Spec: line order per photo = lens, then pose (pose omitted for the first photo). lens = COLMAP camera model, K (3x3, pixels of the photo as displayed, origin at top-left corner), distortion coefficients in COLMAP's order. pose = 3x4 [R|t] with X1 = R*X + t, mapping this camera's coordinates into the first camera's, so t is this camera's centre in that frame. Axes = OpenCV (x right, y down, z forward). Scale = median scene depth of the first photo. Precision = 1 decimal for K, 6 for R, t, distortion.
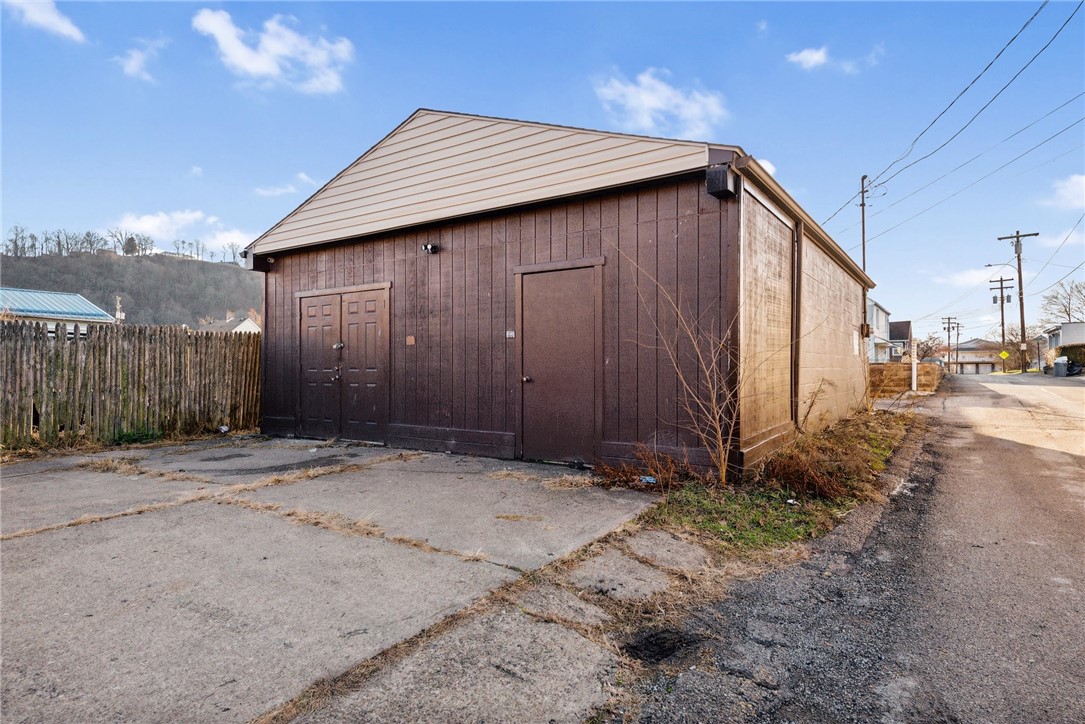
lens RADIAL K [[603.8, 0, 542.5], [0, 603.8, 362.0], [0, 0, 1]] dist [0.001397, 0.000182]
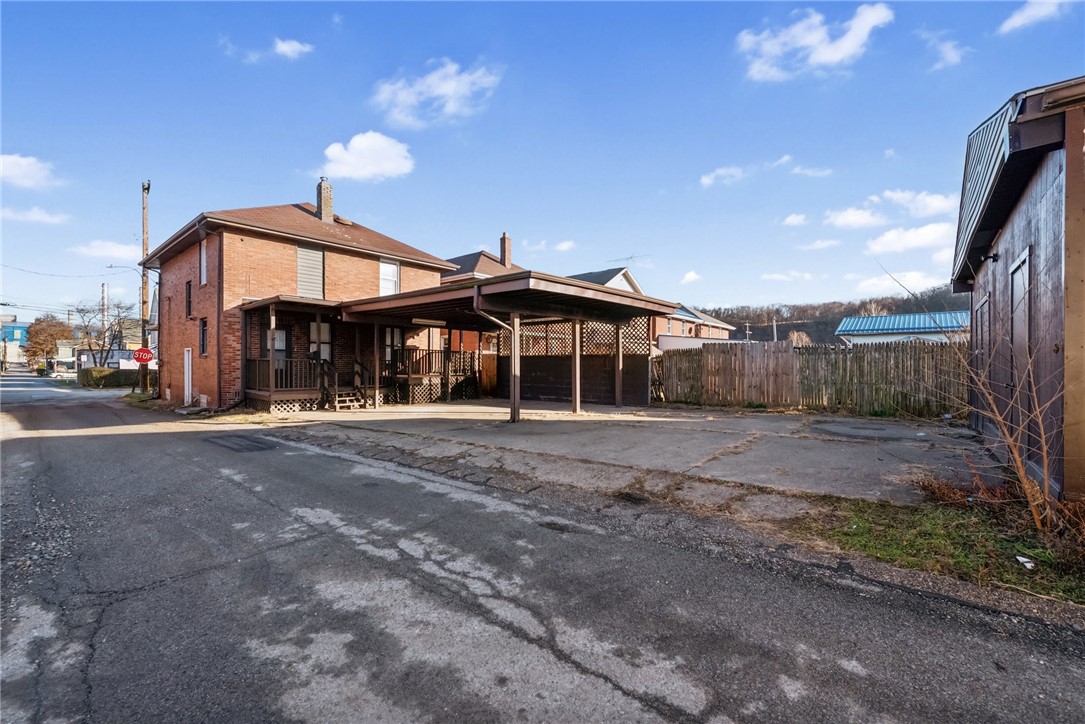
lens RADIAL K [[440.5, 0, 543.1], [0, 440.5, 368.5], [0, 0, 1]] dist [0.002150, 0.000066]
pose [[-0.113820, 0.005446, -0.993486, 1.290915], [0.008748, 0.999952, 0.004480, -0.011903], [0.993463, -0.008182, -0.113862, 0.611818]]
